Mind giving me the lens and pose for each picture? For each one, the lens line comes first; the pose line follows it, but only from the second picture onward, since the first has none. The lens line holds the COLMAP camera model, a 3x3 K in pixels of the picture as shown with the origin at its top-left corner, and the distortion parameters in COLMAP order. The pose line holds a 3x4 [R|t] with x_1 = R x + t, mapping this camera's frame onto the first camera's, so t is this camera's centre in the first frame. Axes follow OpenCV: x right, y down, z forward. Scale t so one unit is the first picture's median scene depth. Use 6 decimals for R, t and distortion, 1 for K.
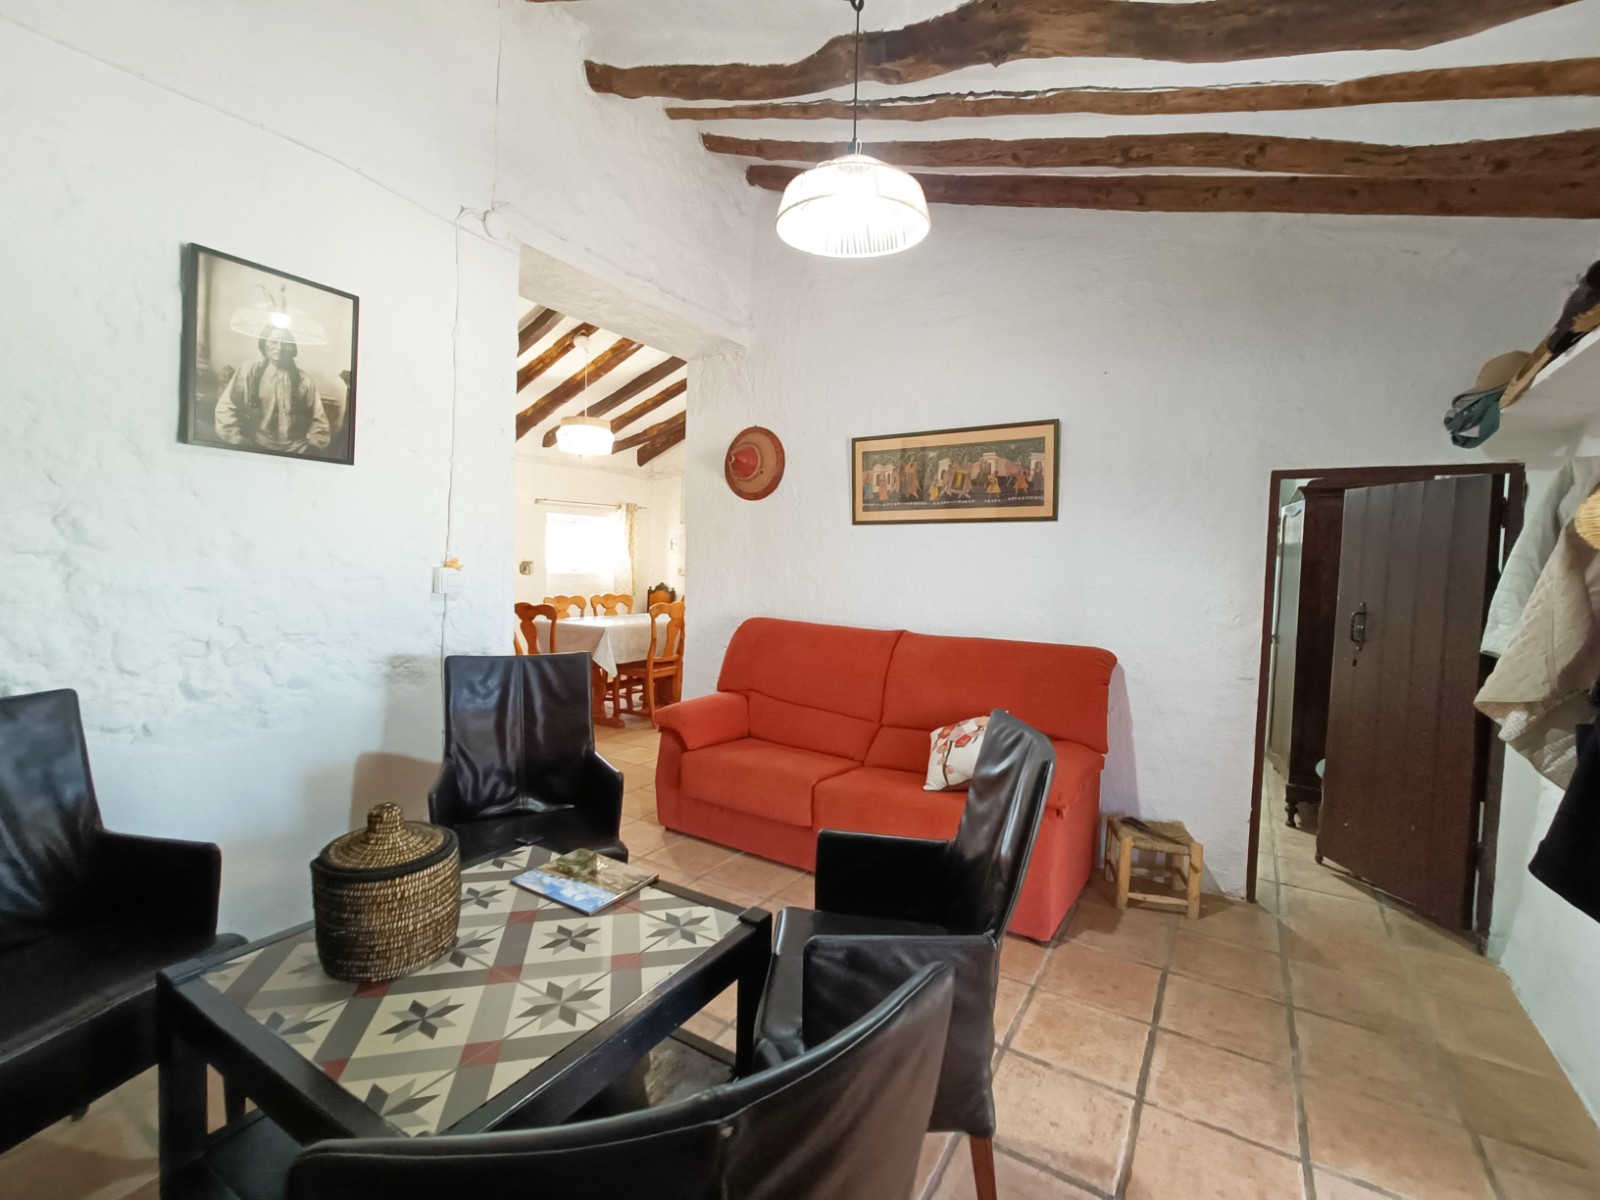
lens RADIAL K [[716.7, 0, 806.4], [0, 716.7, 600.2], [0, 0, 1]] dist [0.004588, -0.002664]
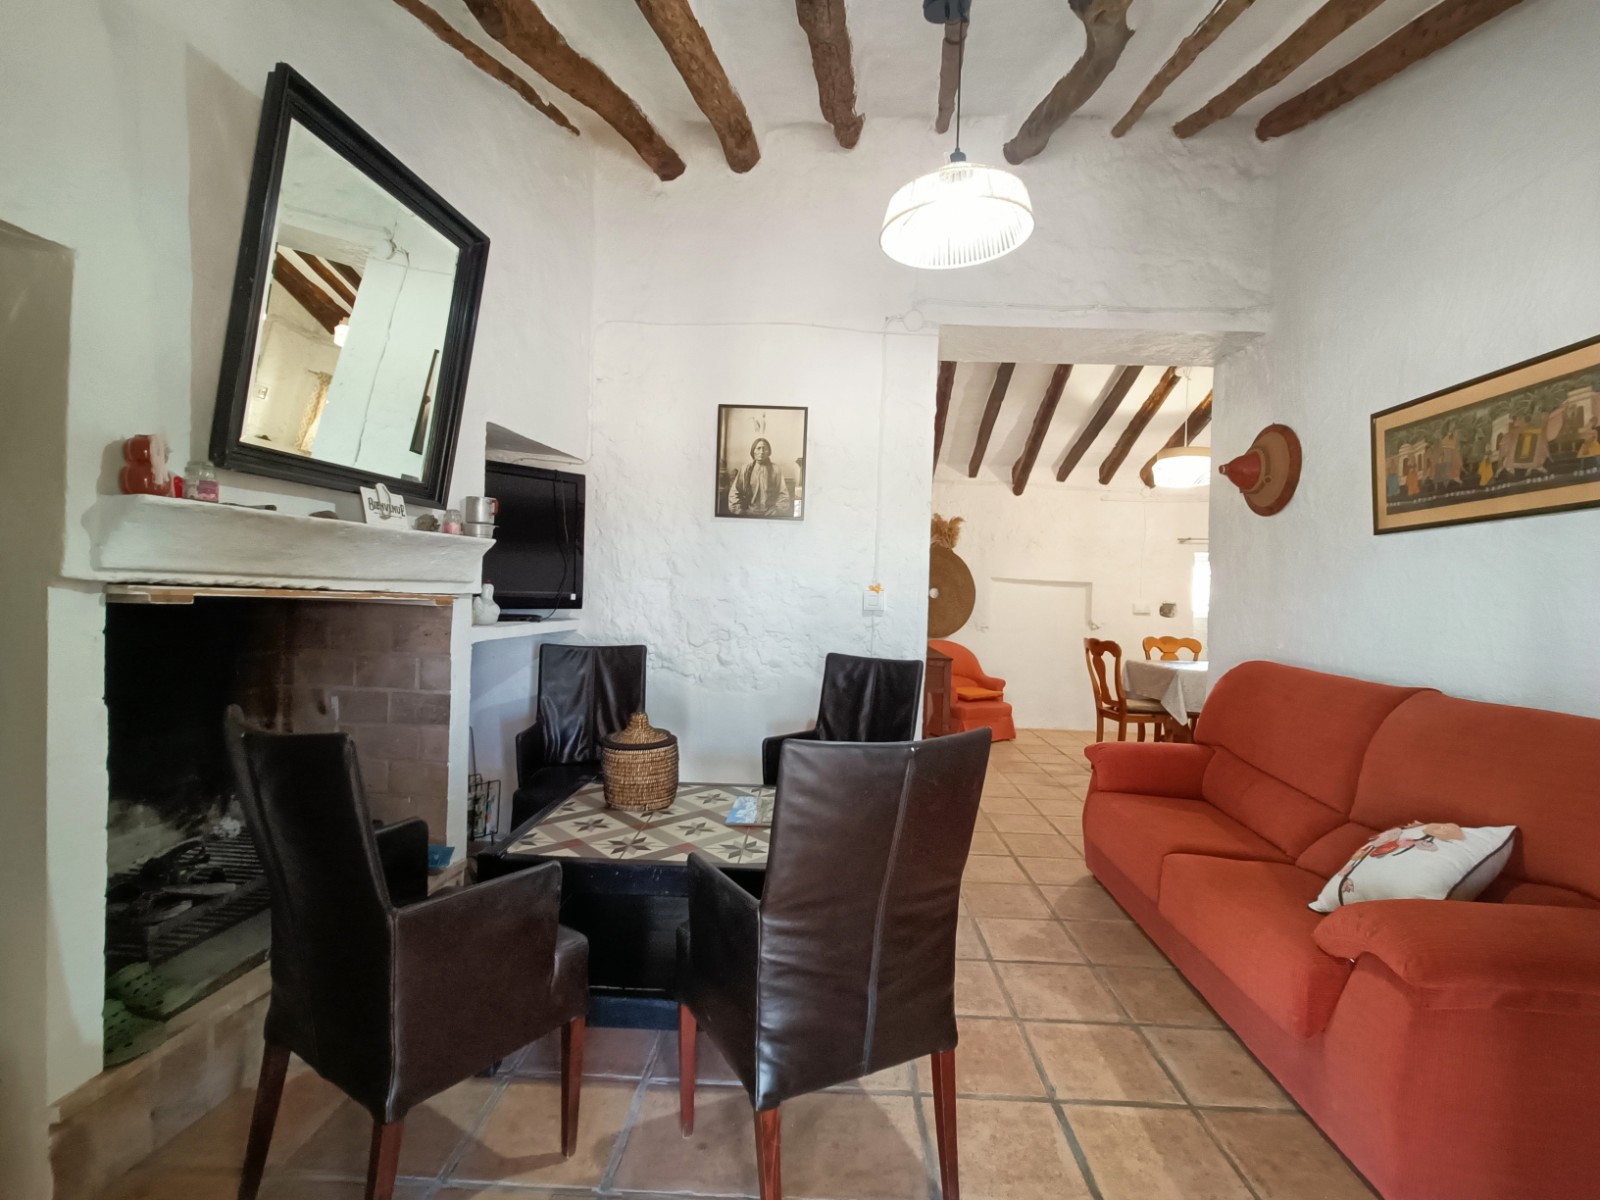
lens RADIAL K [[716.7, 0, 806.2], [0, 716.7, 604.4], [0, 0, 1]] dist [0.004588, -0.002664]
pose [[0.500789, 0.001242, -0.865569, 0.681904], [-0.062752, 0.997420, -0.034875, 0.038651], [0.863292, 0.071781, 0.499575, 0.292177]]
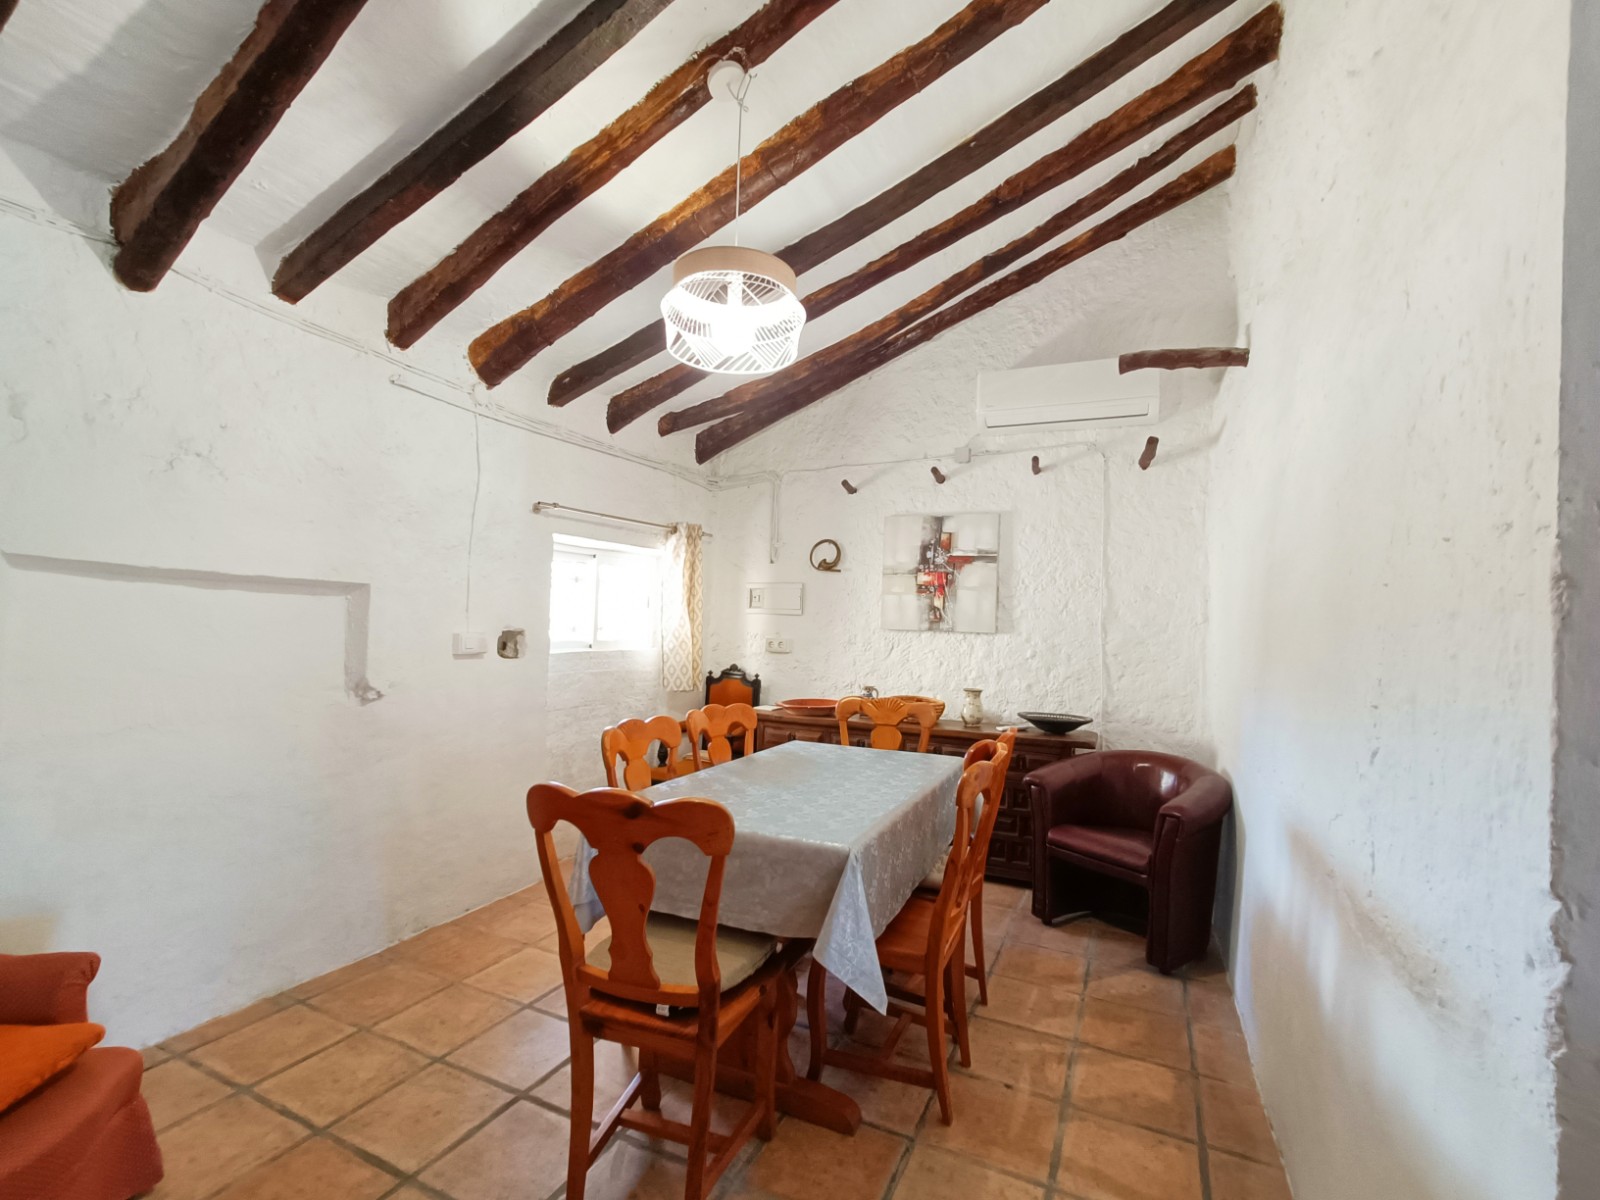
lens RADIAL K [[716.7, 0, 802.5], [0, 716.7, 596.3], [0, 0, 1]] dist [0.004588, -0.002664]
pose [[0.993696, 0.005565, 0.111974, -0.825297], [0.003998, 0.996373, -0.084997, -0.117495], [-0.112041, 0.084909, 0.990069, 1.644417]]
